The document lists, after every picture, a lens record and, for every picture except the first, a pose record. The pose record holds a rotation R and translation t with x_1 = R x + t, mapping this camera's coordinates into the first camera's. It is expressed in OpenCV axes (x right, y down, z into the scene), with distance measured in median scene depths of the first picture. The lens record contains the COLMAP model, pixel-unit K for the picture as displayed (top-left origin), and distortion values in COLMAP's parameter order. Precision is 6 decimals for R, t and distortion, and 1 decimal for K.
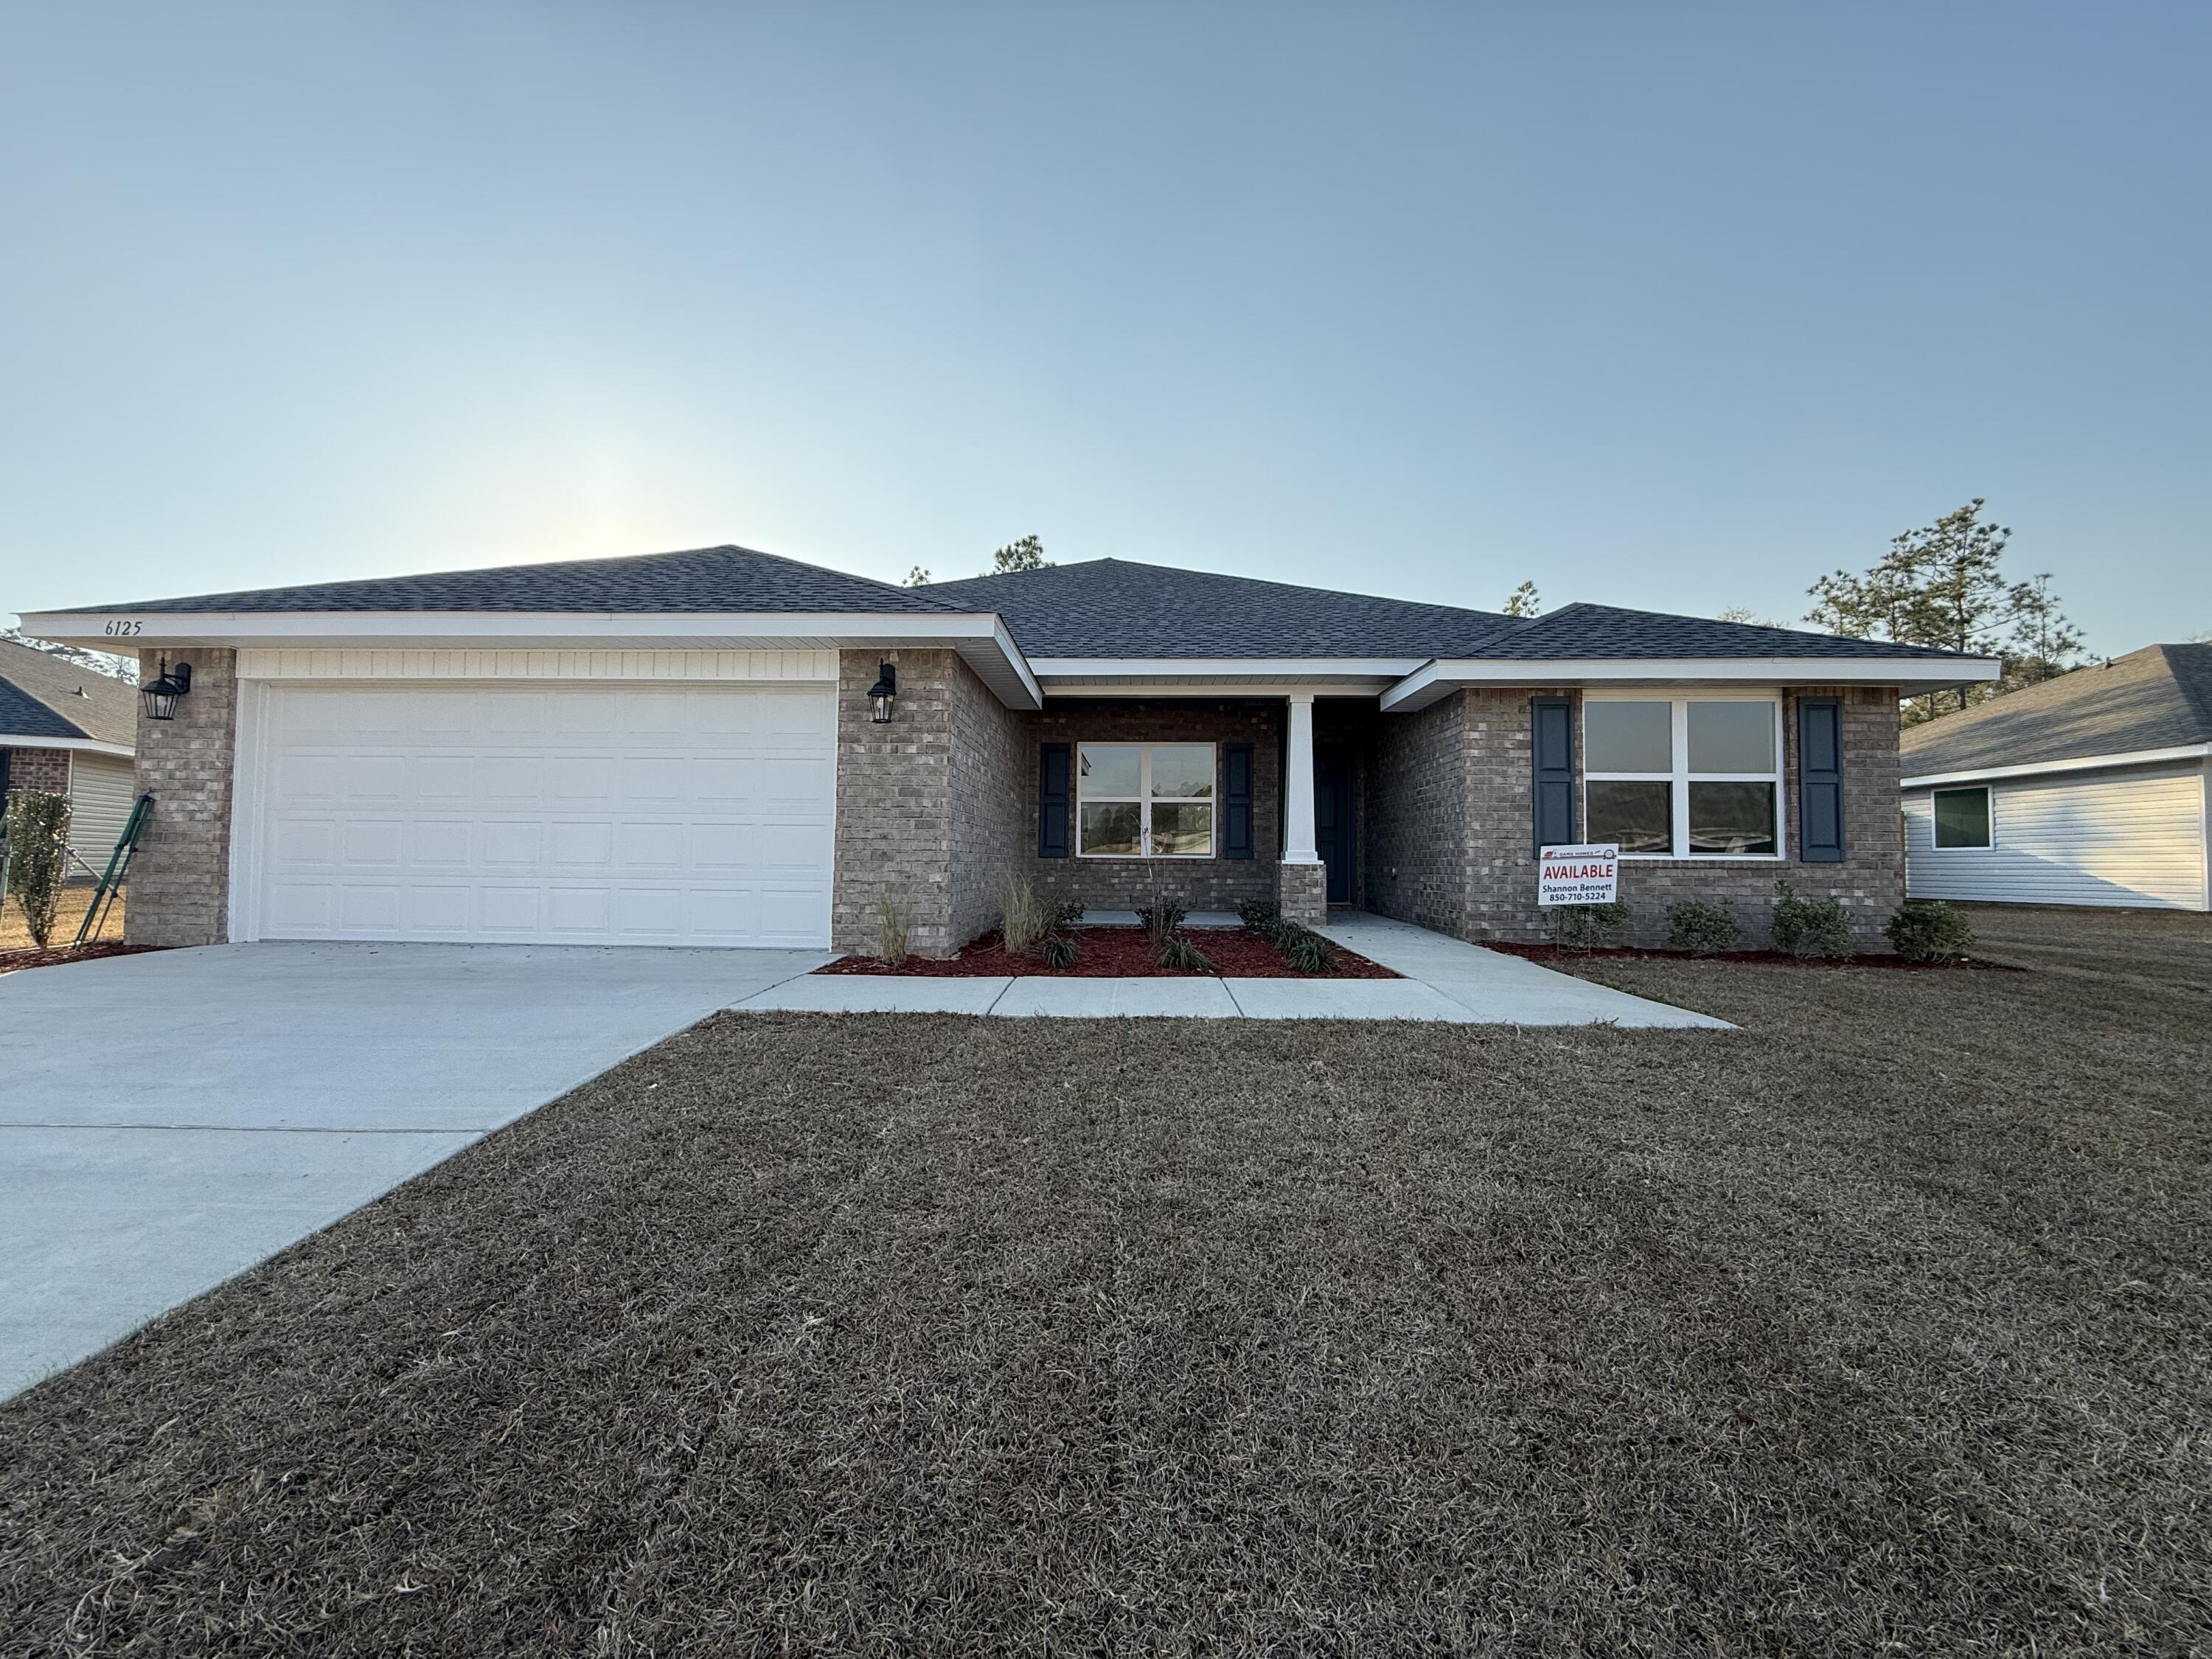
lens RADIAL K [[877.1, 0, 1104.5], [0, 877.1, 827.7], [0, 0, 1]] dist [0.001358, 0.000288]
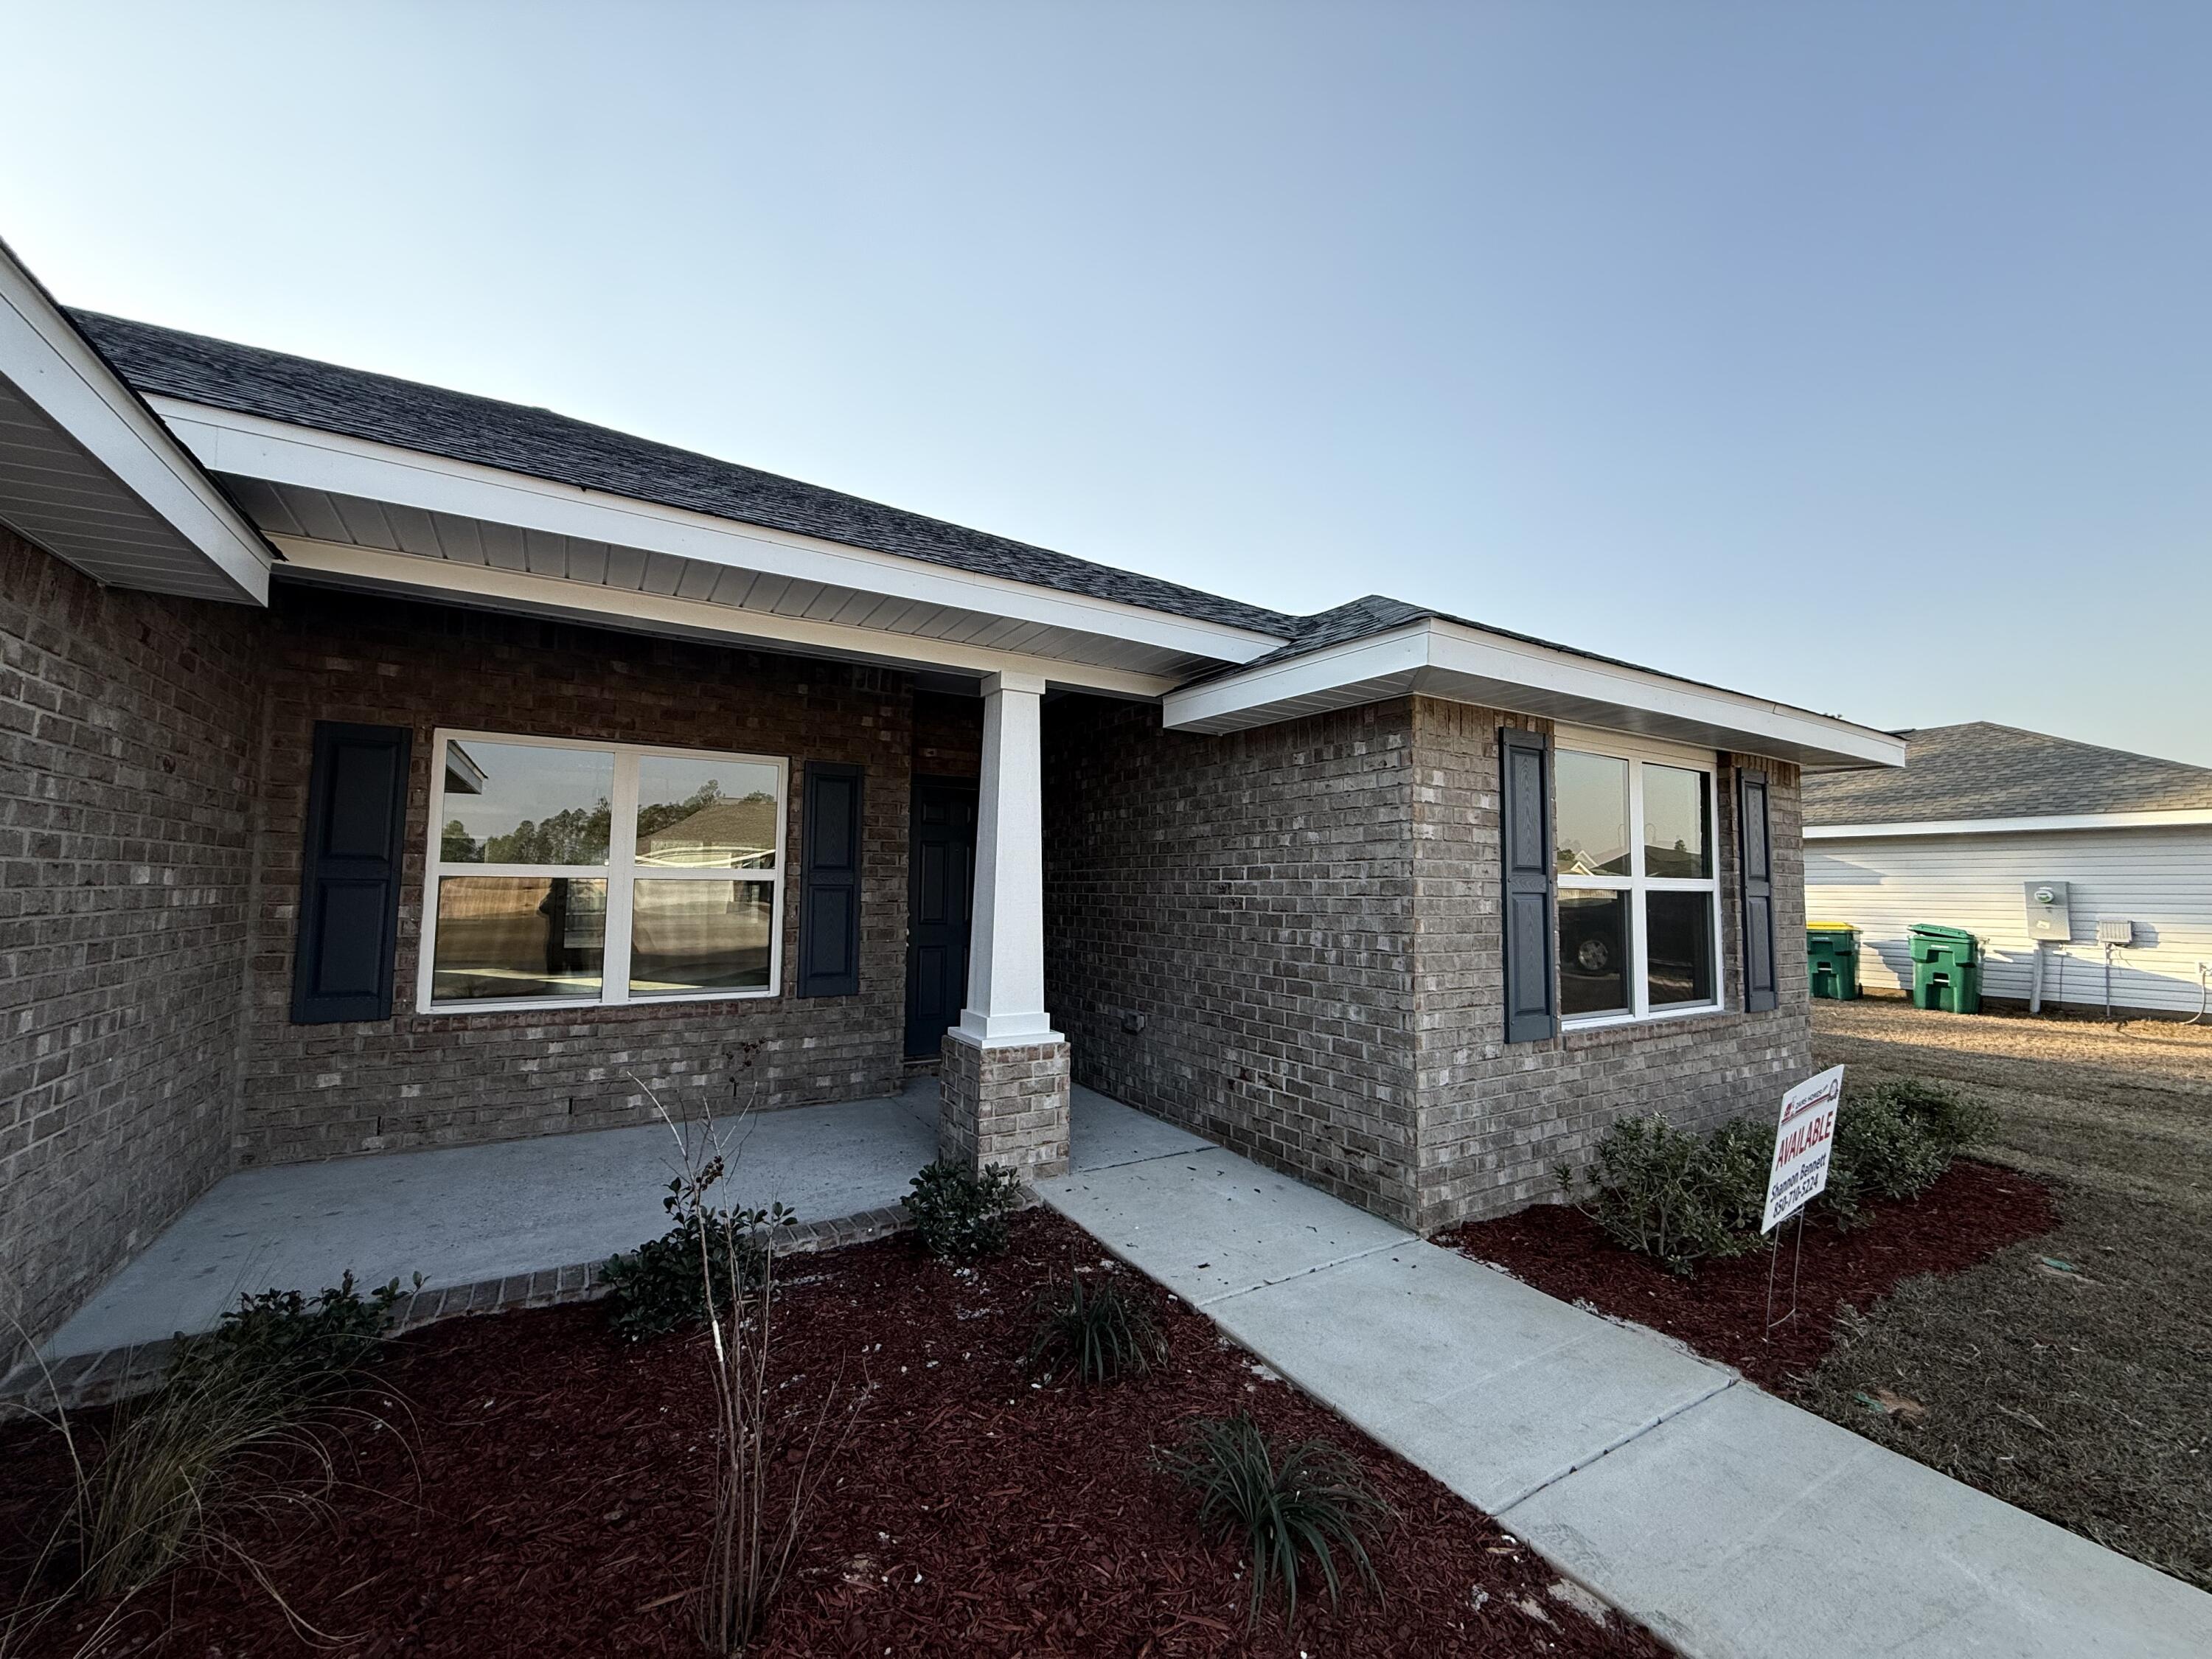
lens RADIAL K [[877.1, 0, 1100.9], [0, 877.1, 832.7], [0, 0, 1]] dist [0.001358, 0.000288]
pose [[0.833727, 0.037575, 0.550896, 0.005222], [-0.027218, 0.999266, -0.026965, -0.057359], [-0.551505, 0.007487, 0.834138, 0.601326]]
